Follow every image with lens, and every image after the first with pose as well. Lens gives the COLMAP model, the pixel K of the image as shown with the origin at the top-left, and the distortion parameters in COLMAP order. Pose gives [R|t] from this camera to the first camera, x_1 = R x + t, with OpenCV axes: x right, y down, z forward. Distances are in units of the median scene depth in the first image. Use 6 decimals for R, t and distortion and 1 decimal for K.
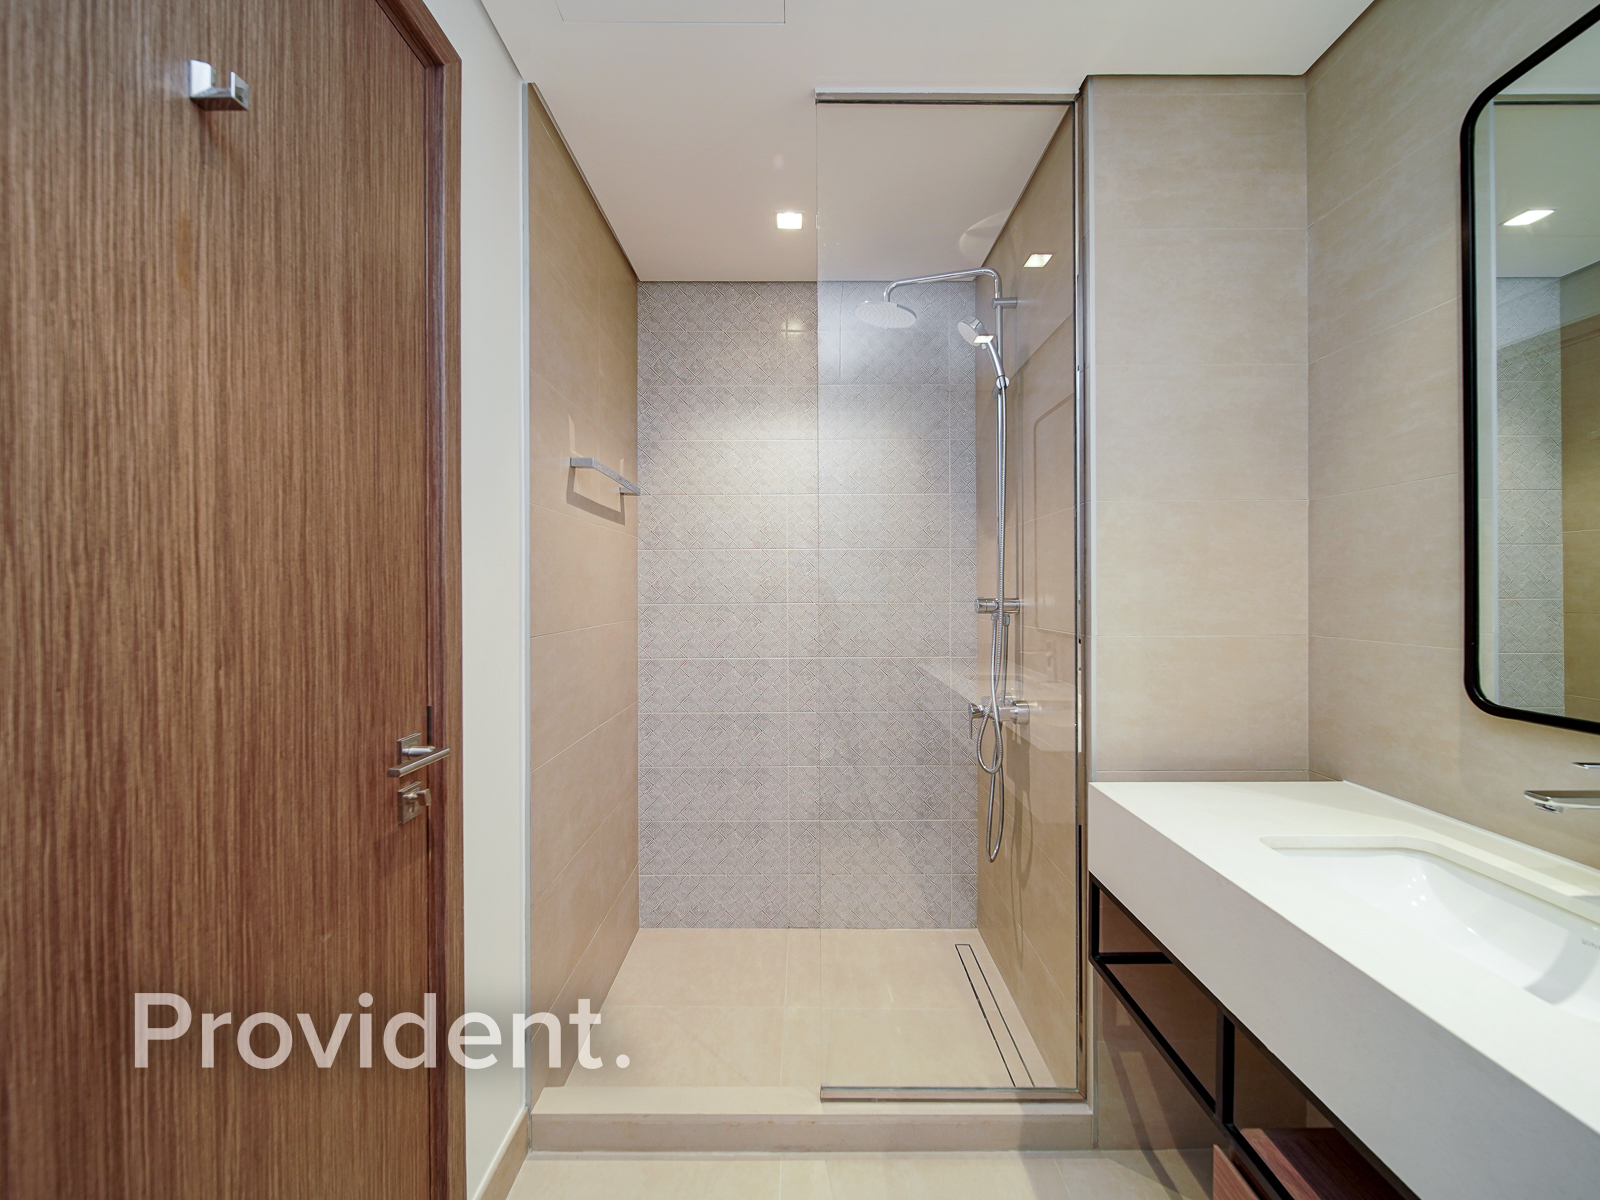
lens RADIAL K [[647.9, 0, 801.1], [0, 647.9, 593.1], [0, 0, 1]] dist [-0.000460, -0.000622]
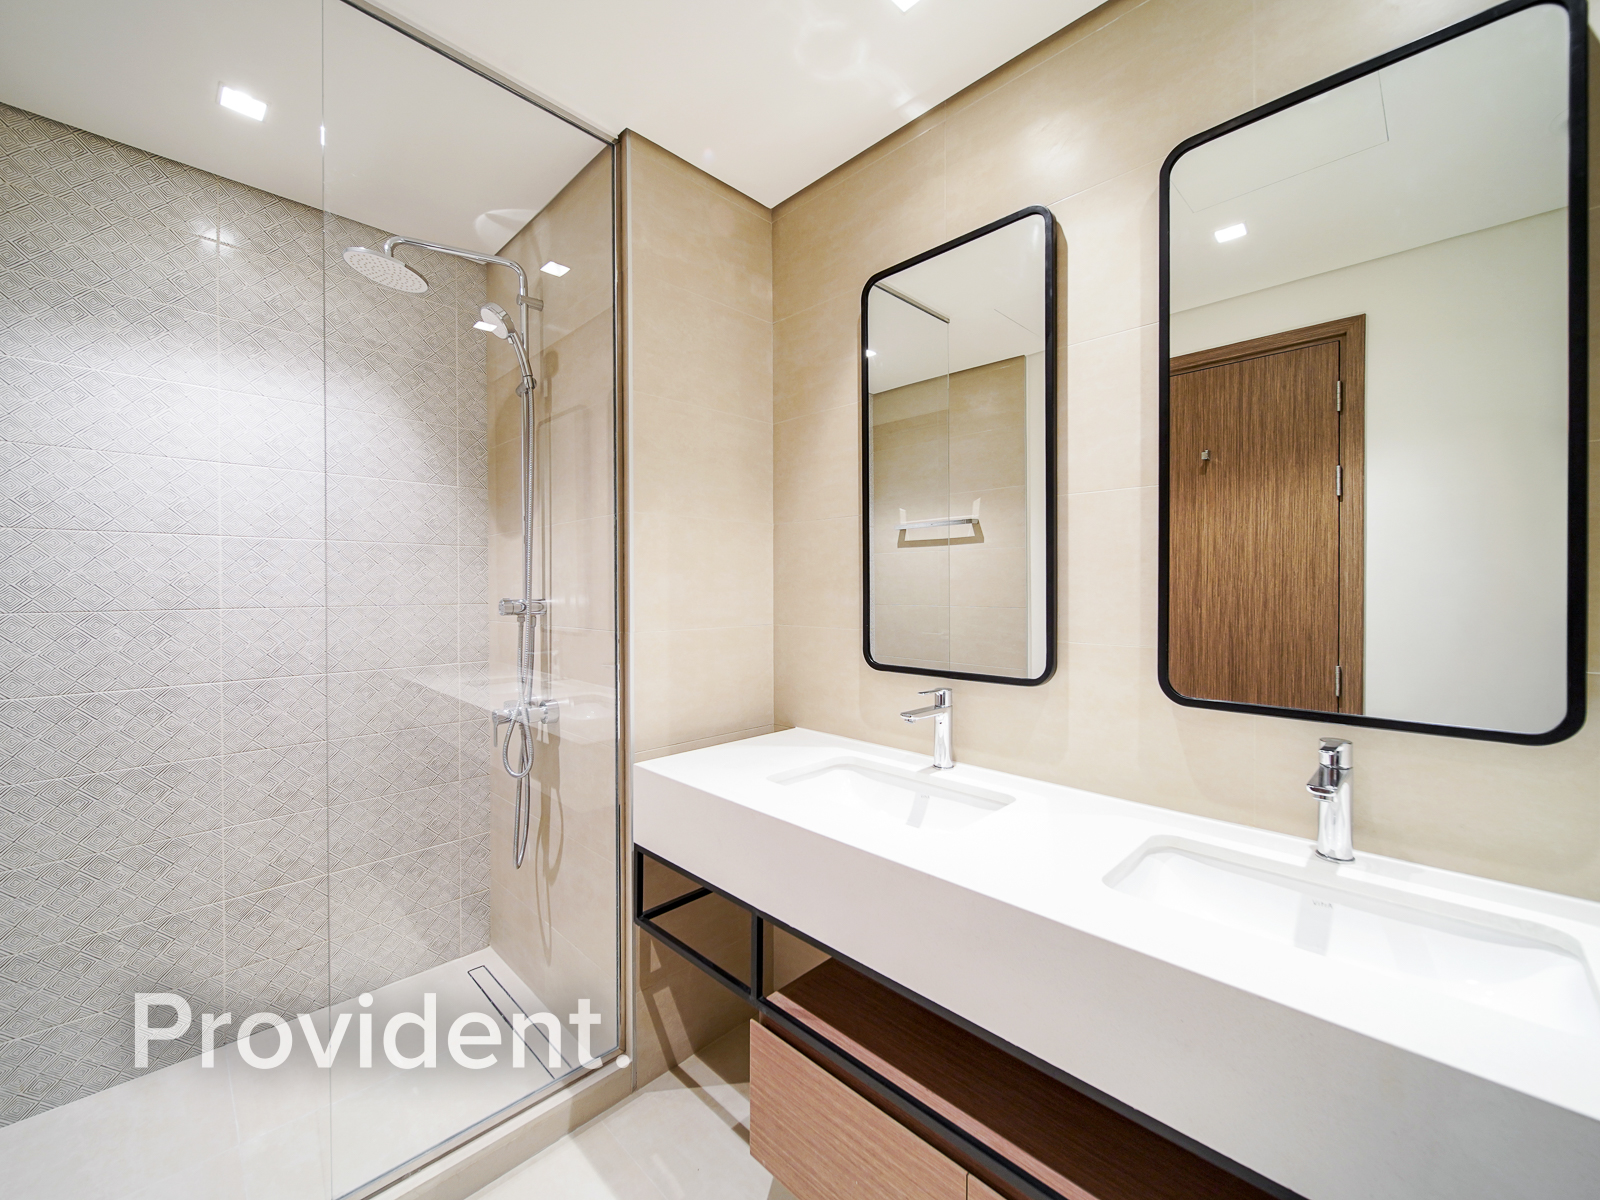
lens RADIAL K [[647.9, 0, 801.1], [0, 647.9, 593.1], [0, 0, 1]] dist [-0.000460, -0.000622]
pose [[0.701530, -0.003289, 0.712633, -0.138141], [0.003048, 0.999994, 0.001614, -0.002966], [-0.712634, 0.001039, 0.701536, 0.008226]]
